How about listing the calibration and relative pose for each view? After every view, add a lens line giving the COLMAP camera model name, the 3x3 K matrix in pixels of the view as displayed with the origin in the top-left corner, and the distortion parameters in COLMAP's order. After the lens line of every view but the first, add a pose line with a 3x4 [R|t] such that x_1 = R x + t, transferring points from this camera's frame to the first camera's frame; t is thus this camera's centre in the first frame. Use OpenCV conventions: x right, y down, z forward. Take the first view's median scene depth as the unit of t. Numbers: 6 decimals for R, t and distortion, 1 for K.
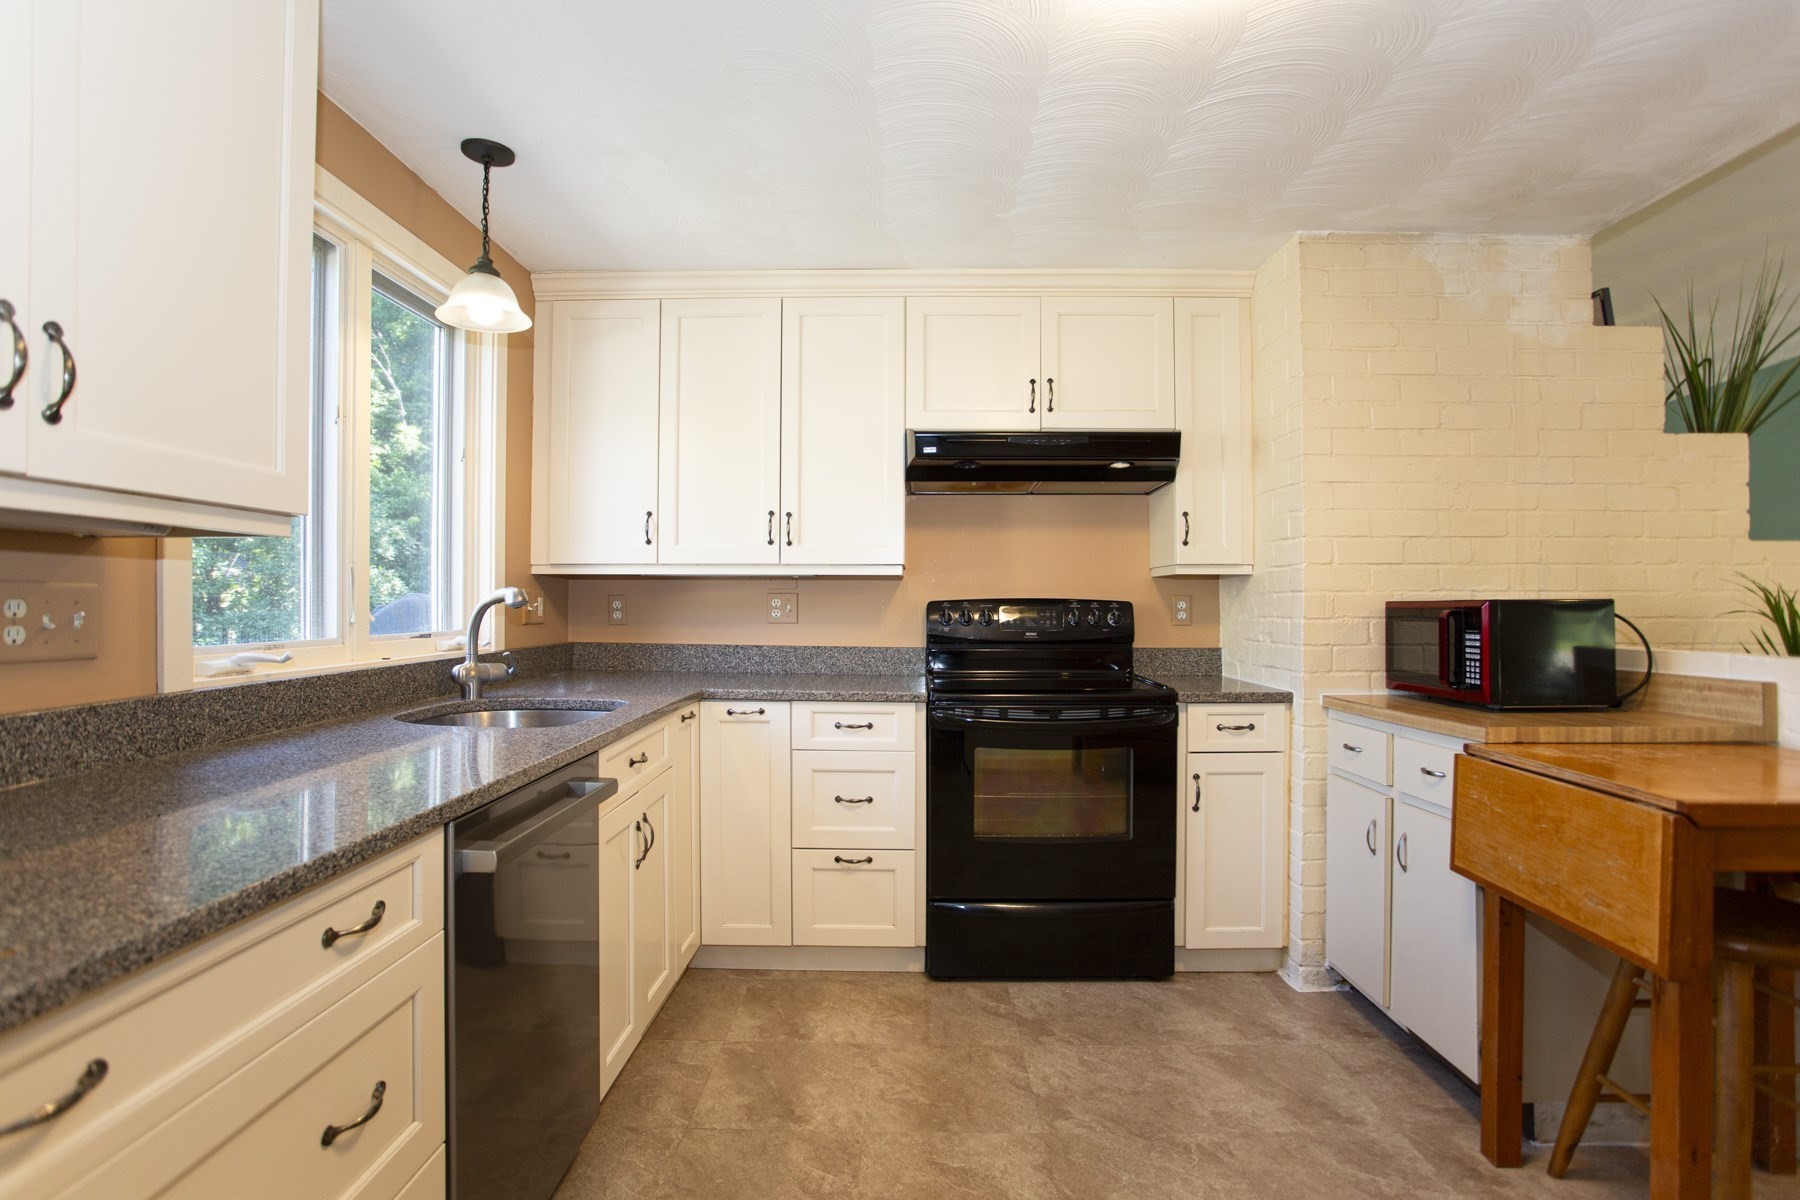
lens RADIAL K [[903.7, 0, 895.0], [0, 903.7, 598.1], [0, 0, 1]] dist [-0.056482, 0.025576]
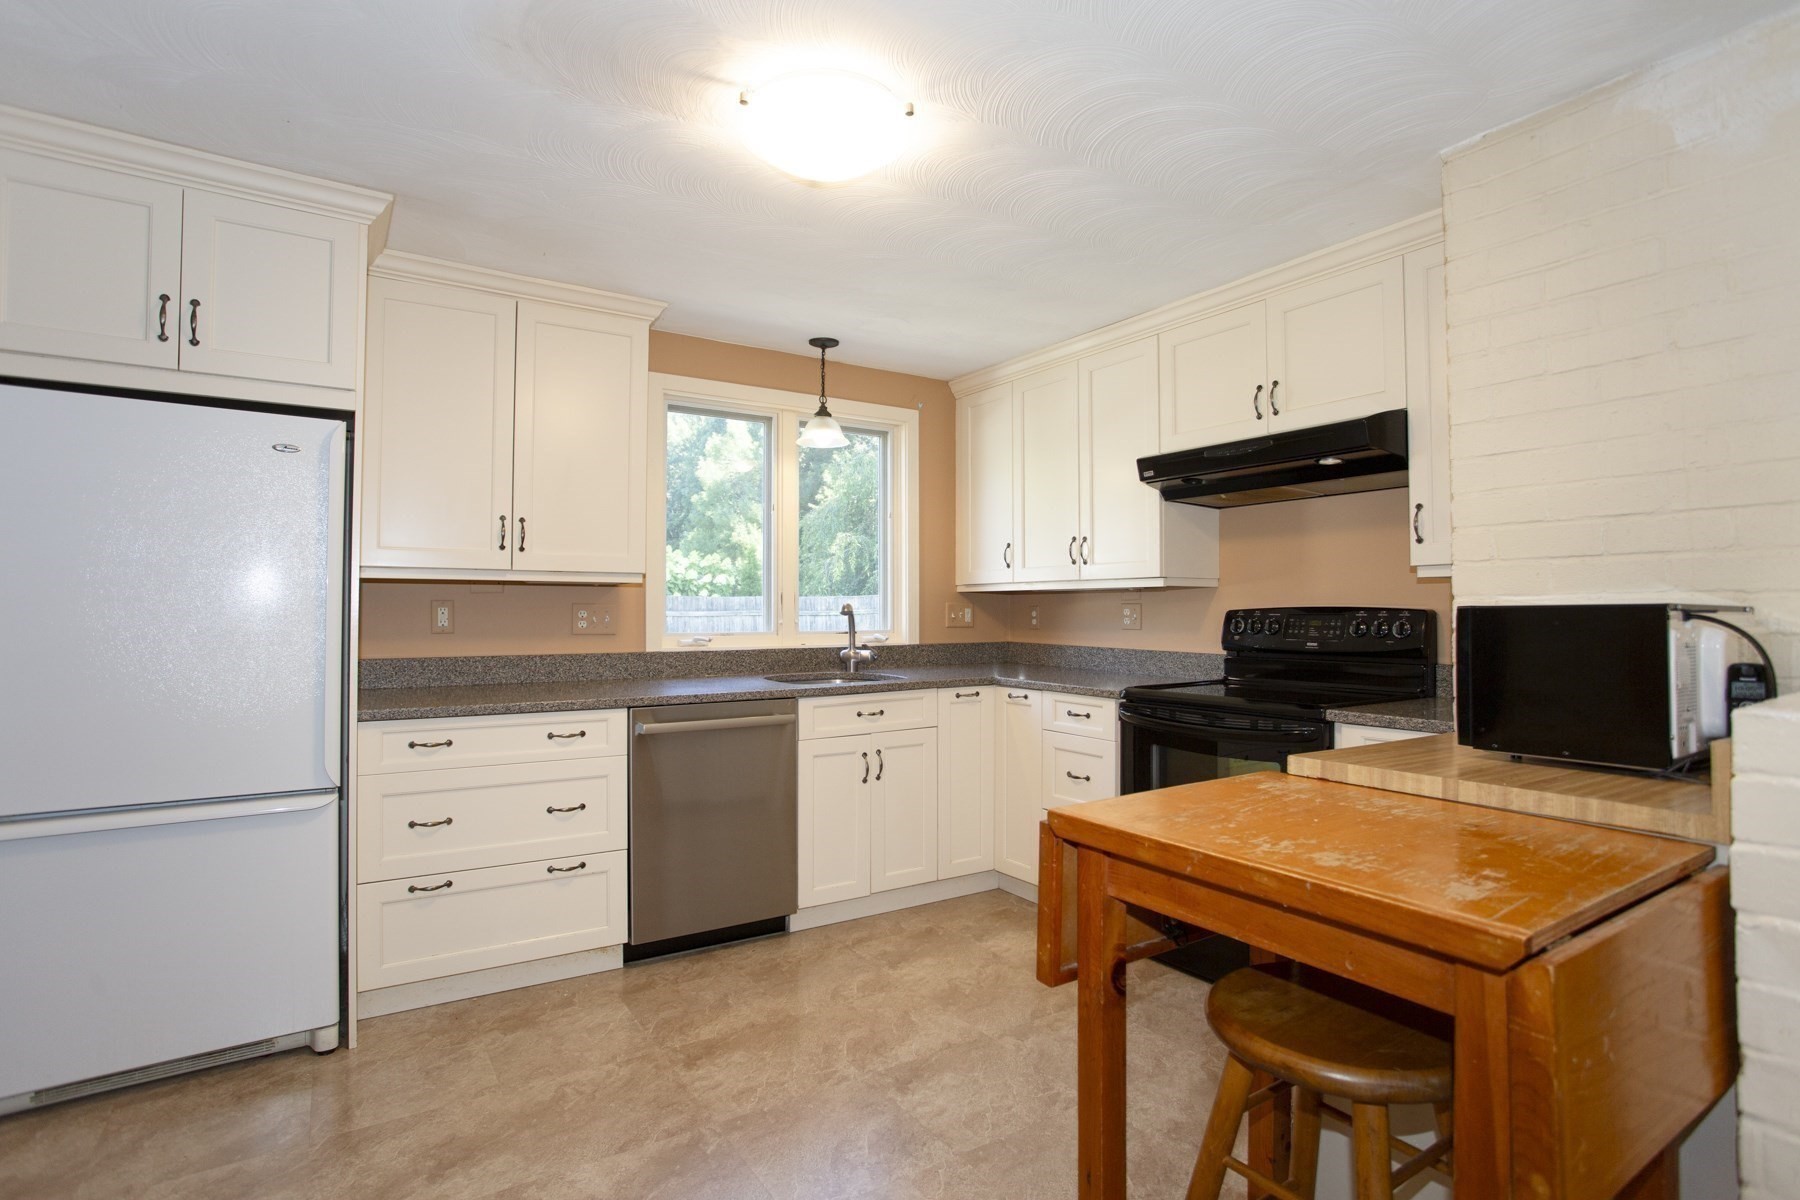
lens RADIAL K [[903.7, 0, 895.9], [0, 903.7, 599.9], [0, 0, 1]] dist [-0.056482, 0.025576]
pose [[0.551648, -0.012385, -0.833985, 0.817412], [0.004811, 0.999920, -0.011667, 0.002100], [0.834063, 0.002424, 0.551664, 0.139544]]
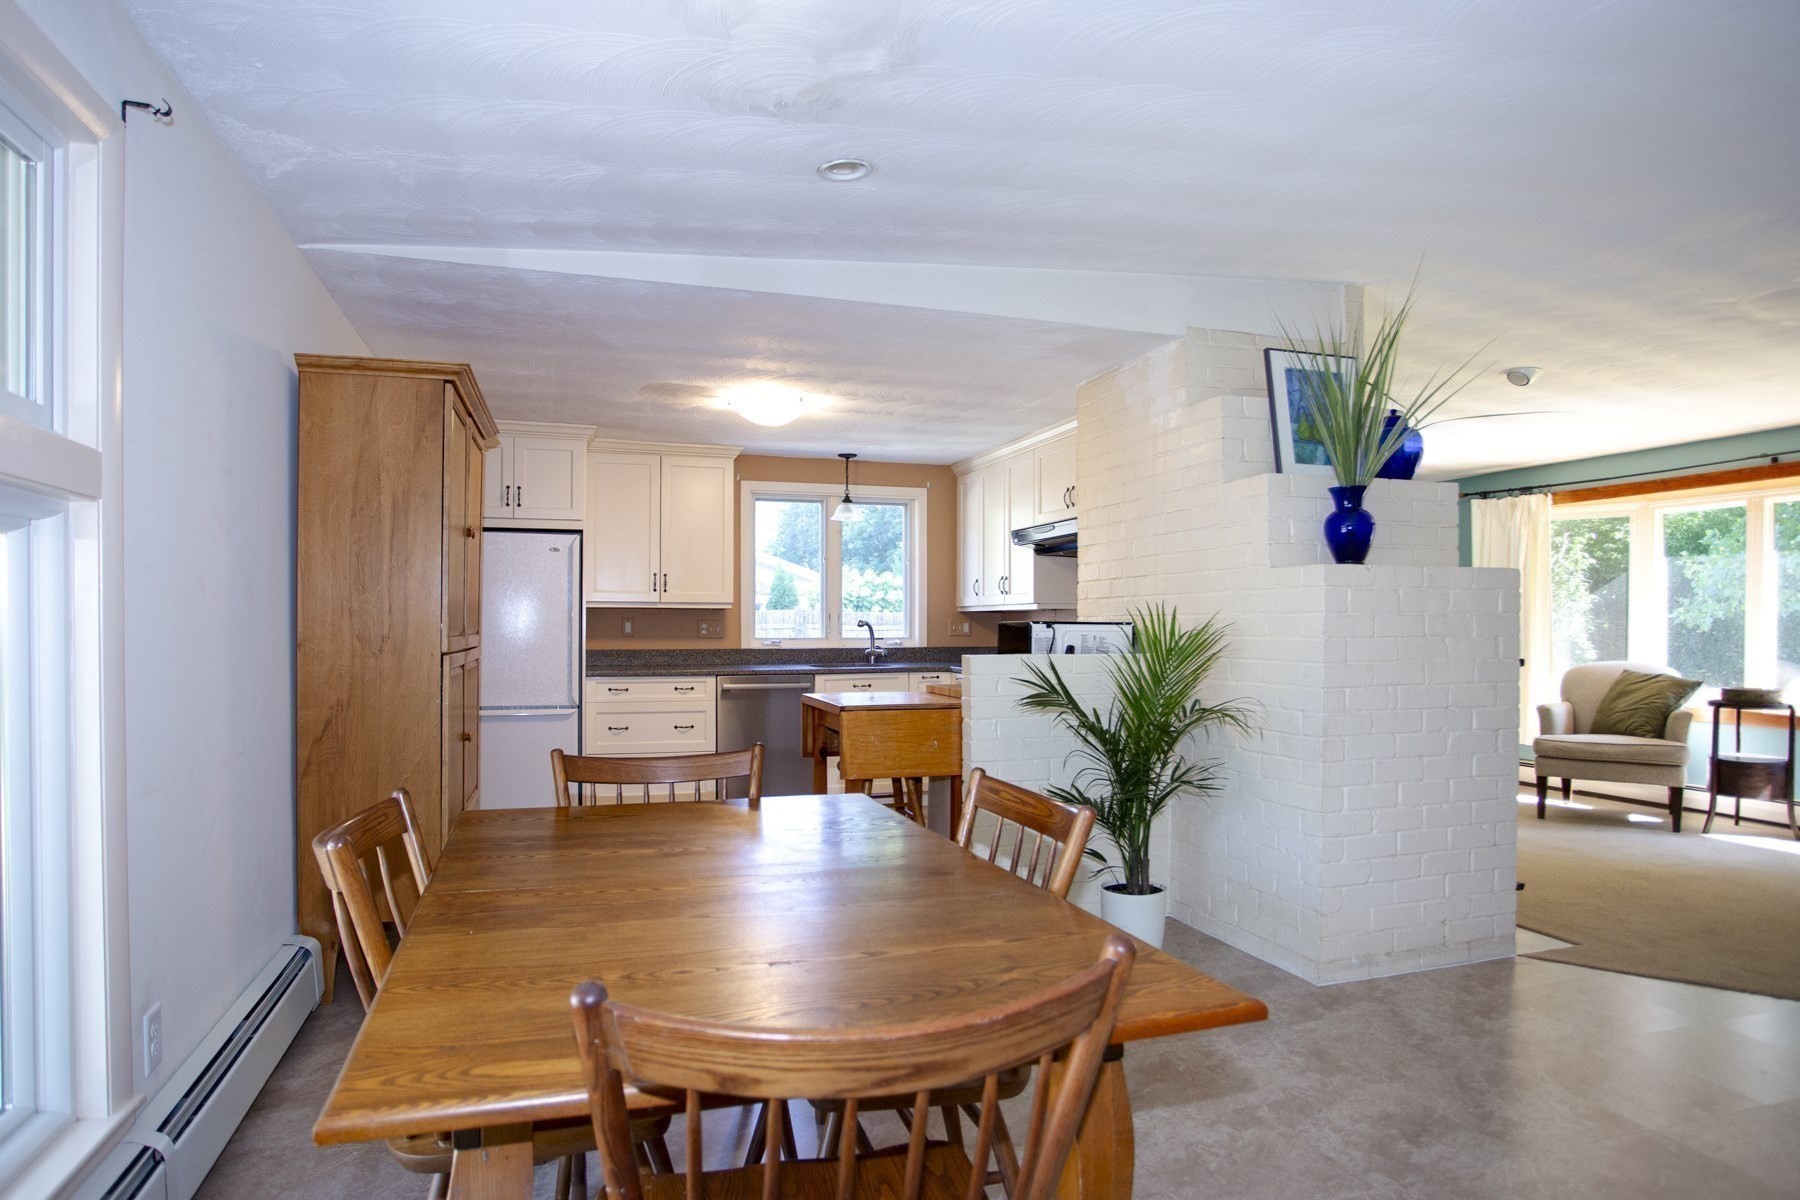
lens RADIAL K [[1073.8, 0, 865.9], [0, 1073.8, 634.2], [0, 0, 1]] dist [-0.008384, 0.004433]
pose [[0.288770, 0.005529, -0.957383, 2.035760], [0.003607, 0.999970, 0.006863, 0.008172], [0.957392, -0.005435, 0.288741, 0.095932]]
